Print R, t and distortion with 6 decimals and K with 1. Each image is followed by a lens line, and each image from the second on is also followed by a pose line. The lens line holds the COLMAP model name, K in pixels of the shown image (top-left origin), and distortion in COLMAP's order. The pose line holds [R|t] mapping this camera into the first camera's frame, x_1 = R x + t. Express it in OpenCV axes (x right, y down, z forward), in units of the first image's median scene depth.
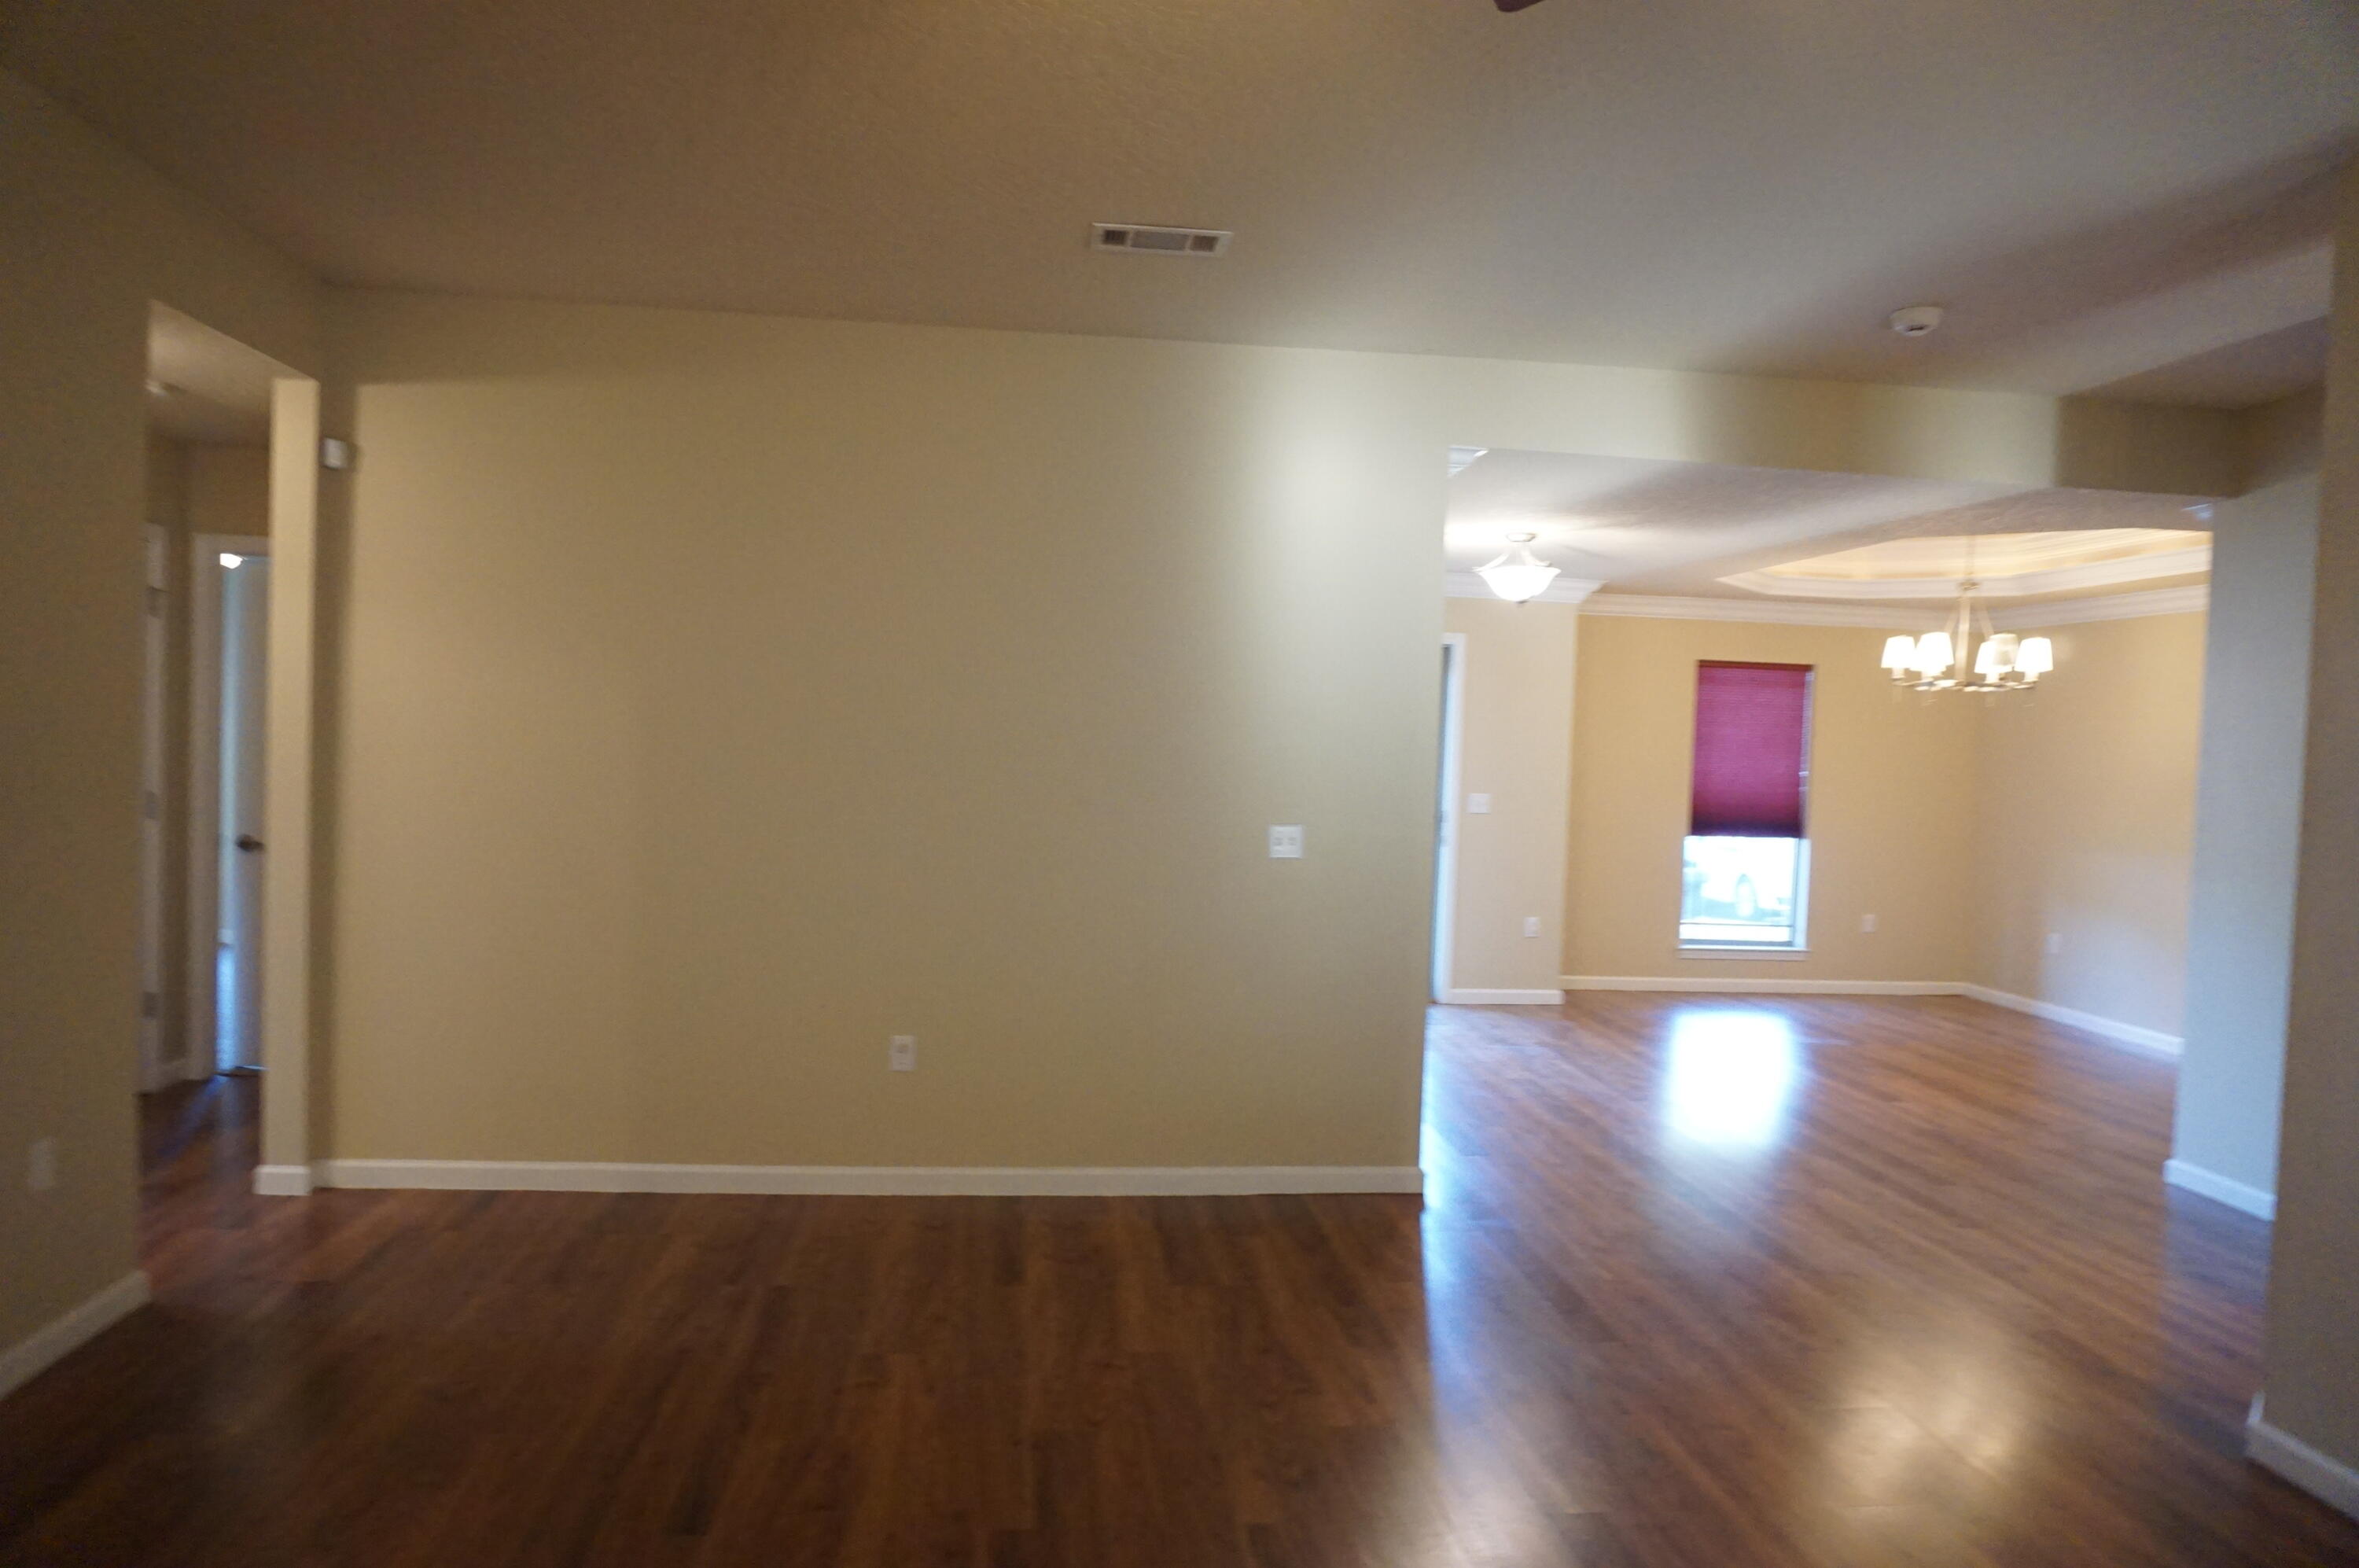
lens RADIAL K [[1584.4, 0, 1243.8], [0, 1584.4, 810.2], [0, 0, 1]] dist [-0.051911, 0.037131]
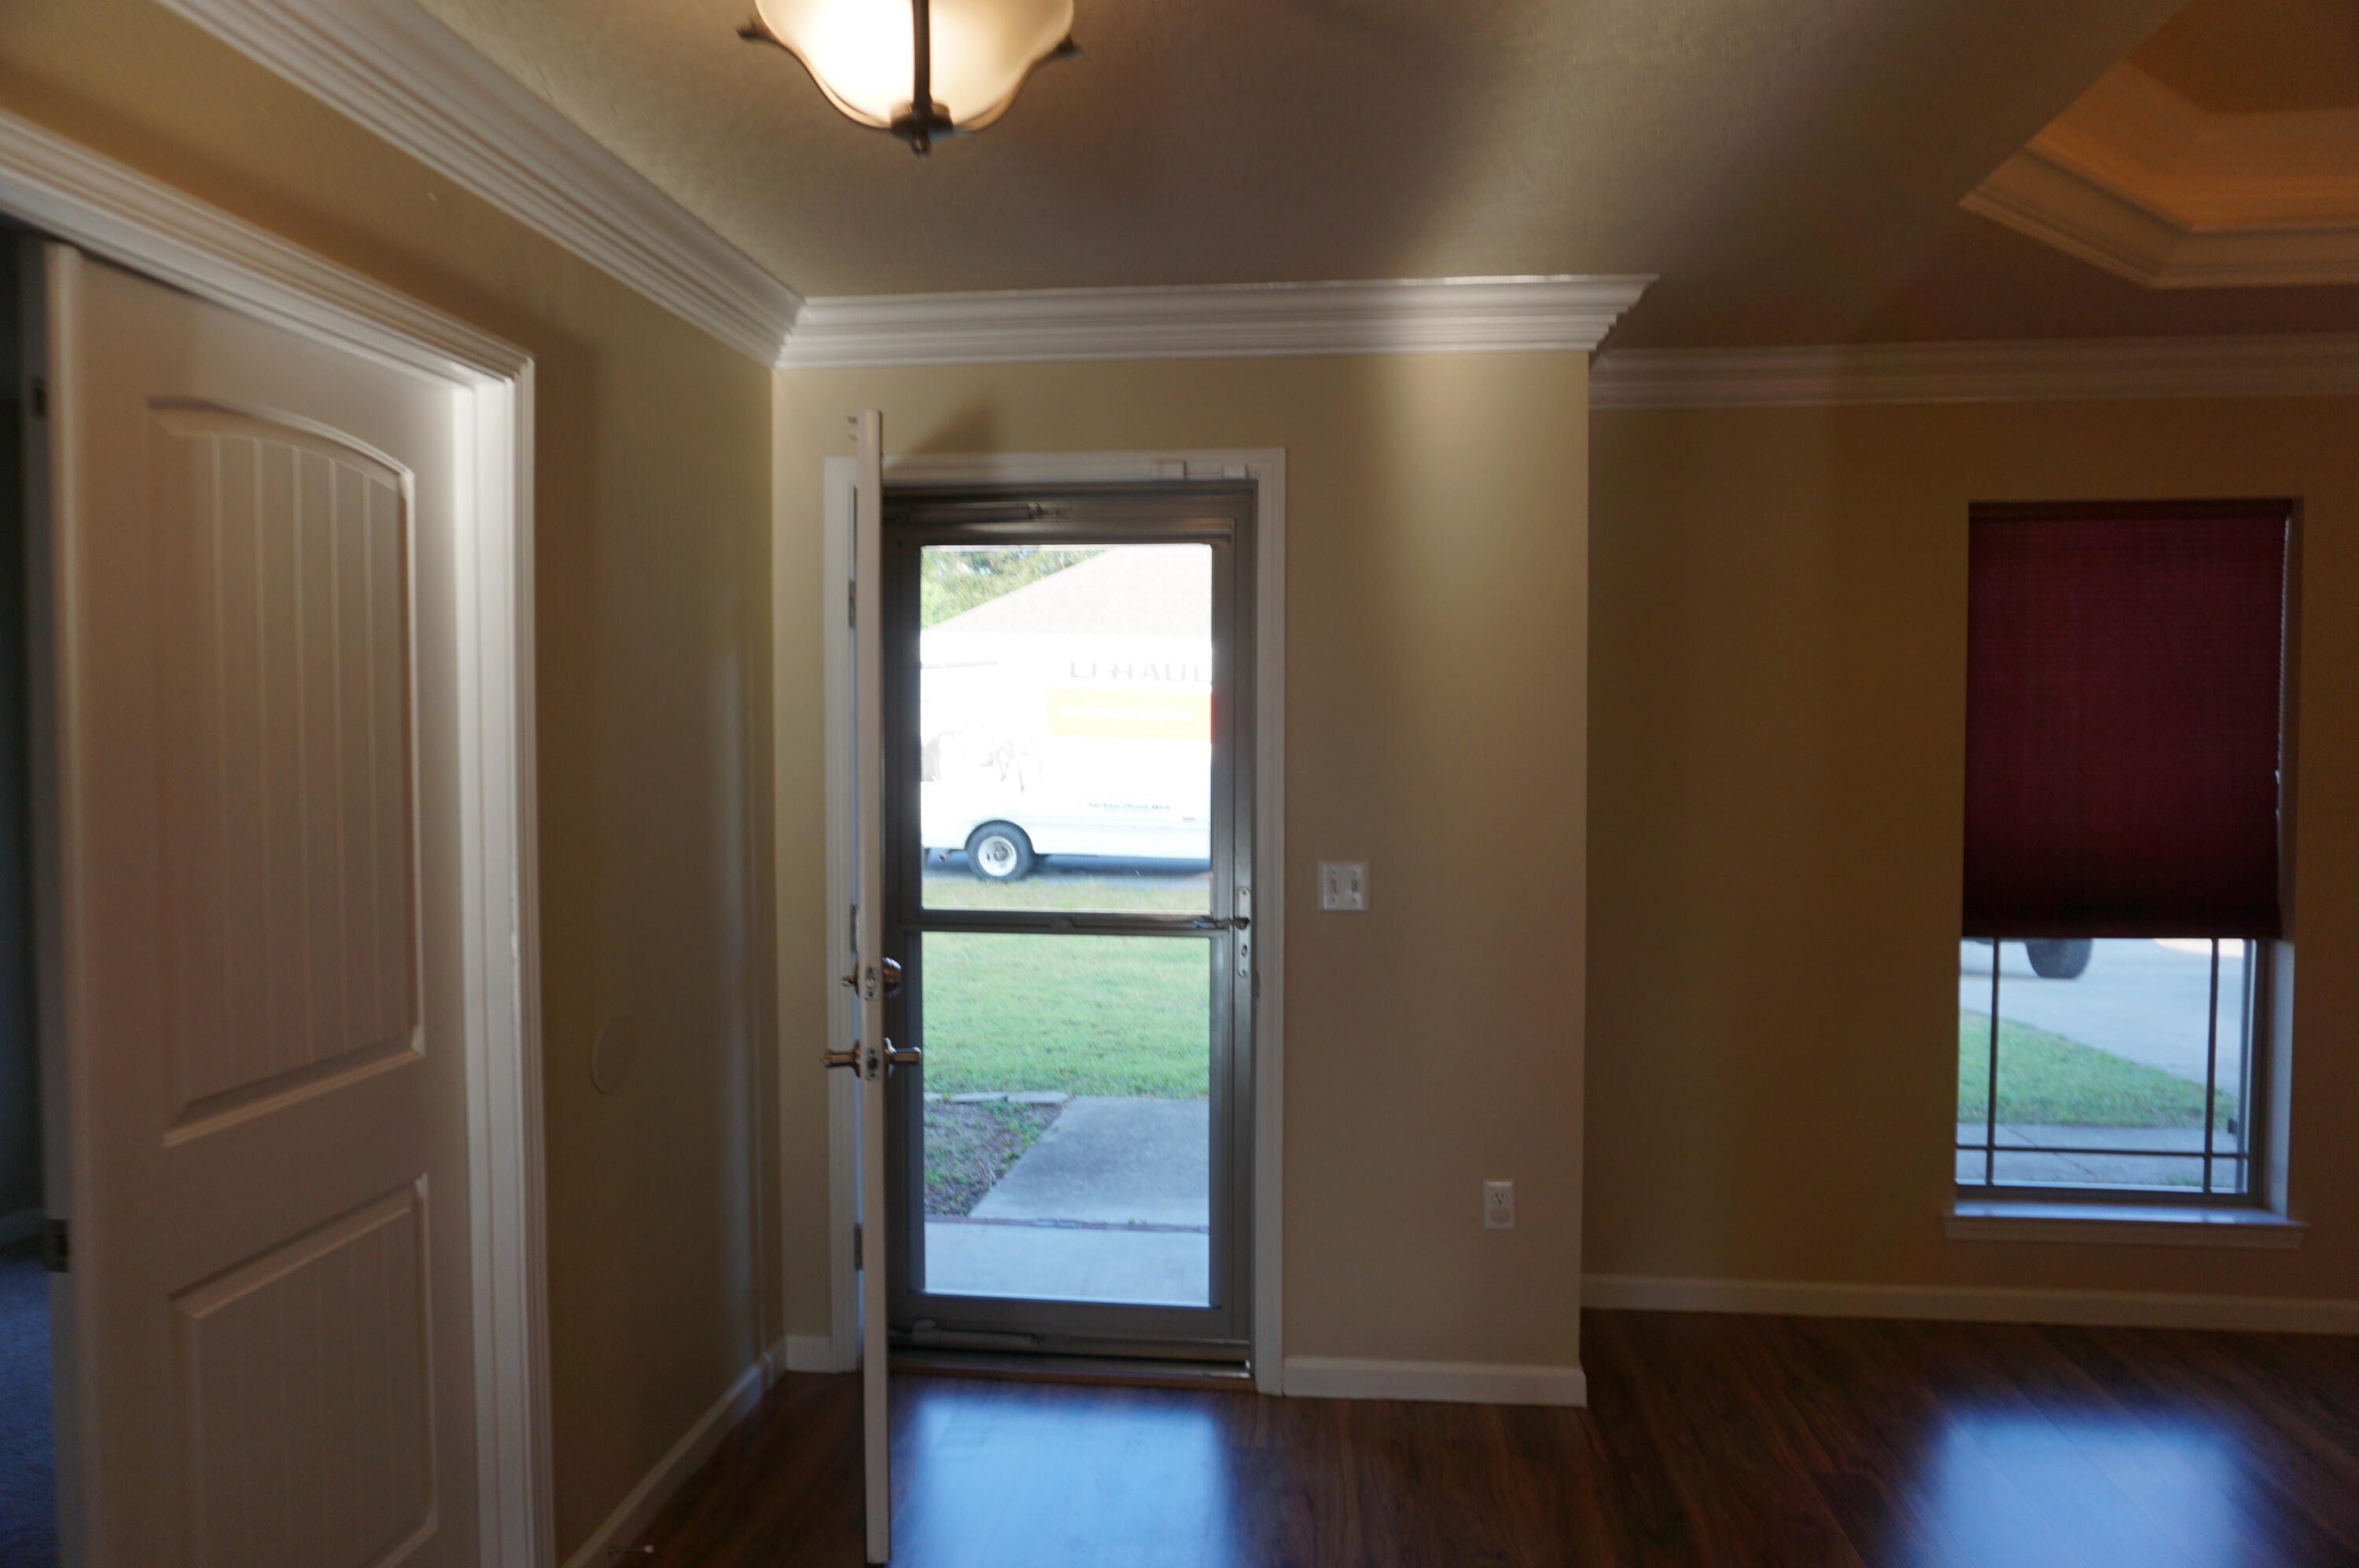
lens RADIAL K [[1584.4, 0, 1164.4], [0, 1584.4, 799.4], [0, 0, 1]] dist [-0.051911, 0.037131]
pose [[0.963334, -0.025839, -0.267057, 0.222971], [0.024590, 0.999665, -0.008018, -0.024715], [0.267175, 0.001157, 0.963647, 0.643055]]
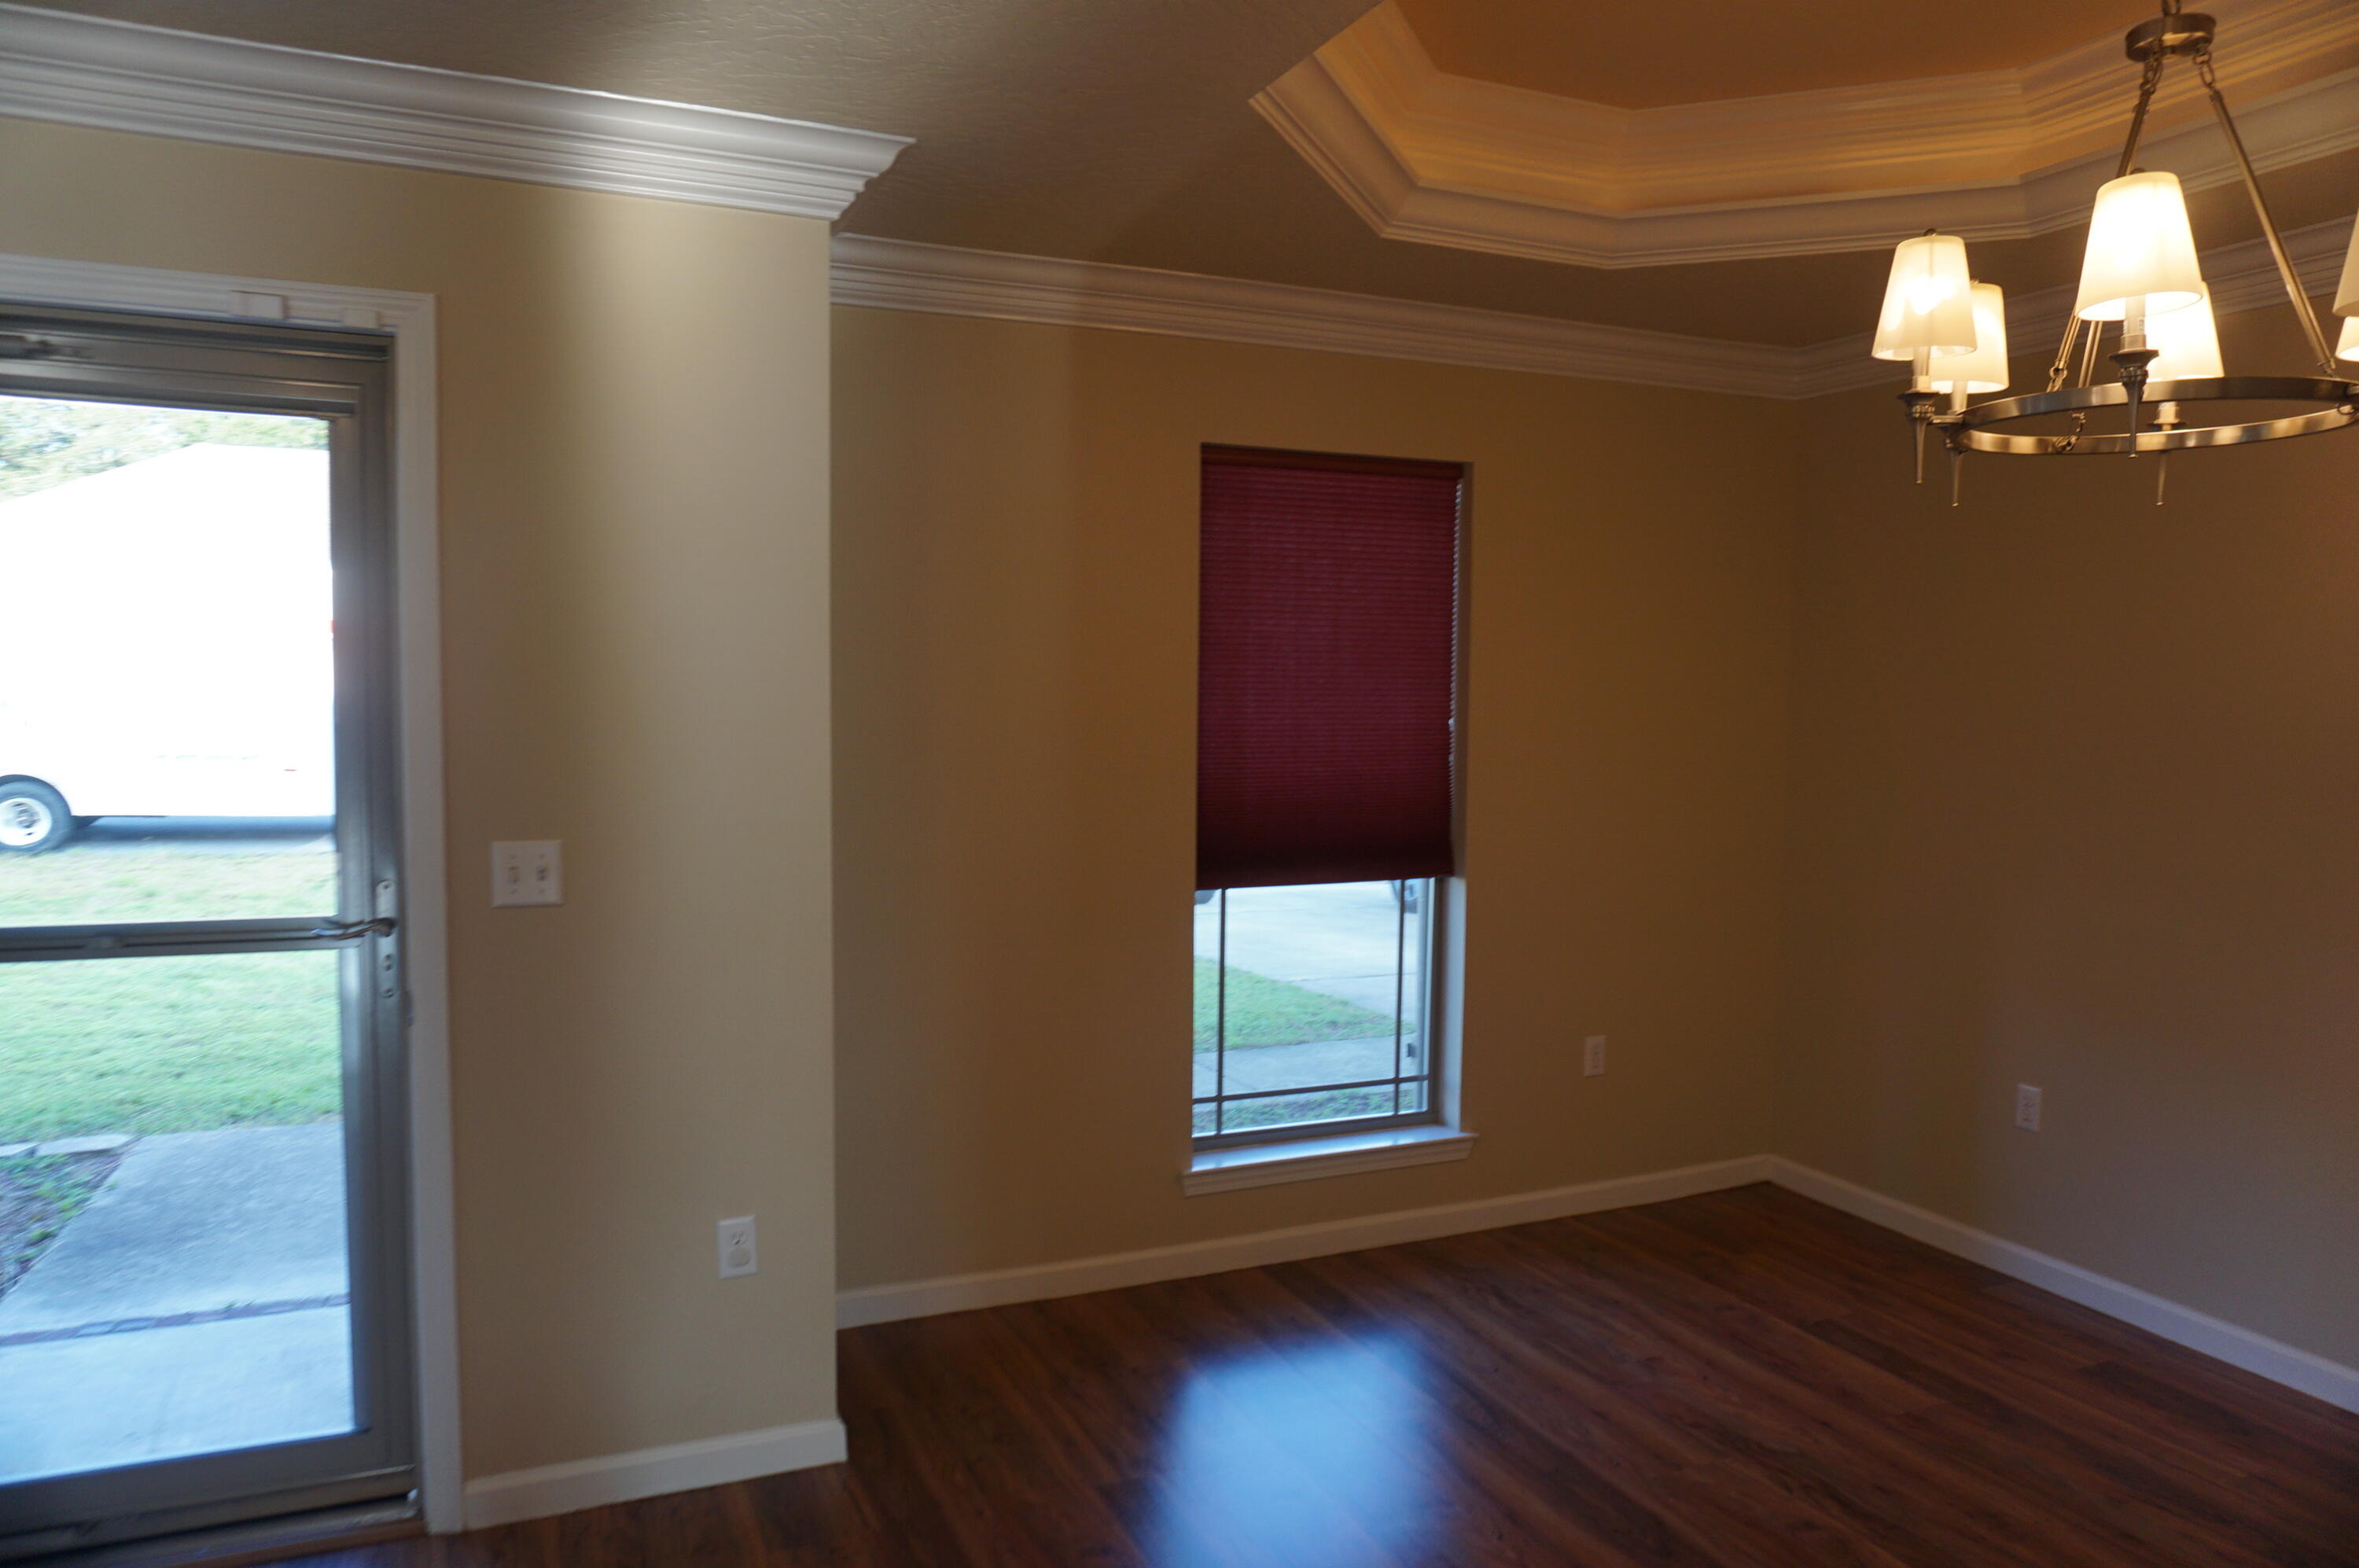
lens RADIAL K [[1584.4, 0, 1167.0], [0, 1584.4, 793.2], [0, 0, 1]] dist [-0.051911, 0.037131]
pose [[0.966551, -0.043982, 0.252677, 0.202623], [0.034311, 0.998505, 0.042556, -0.029600], [-0.254170, -0.032463, 0.966614, 0.712526]]
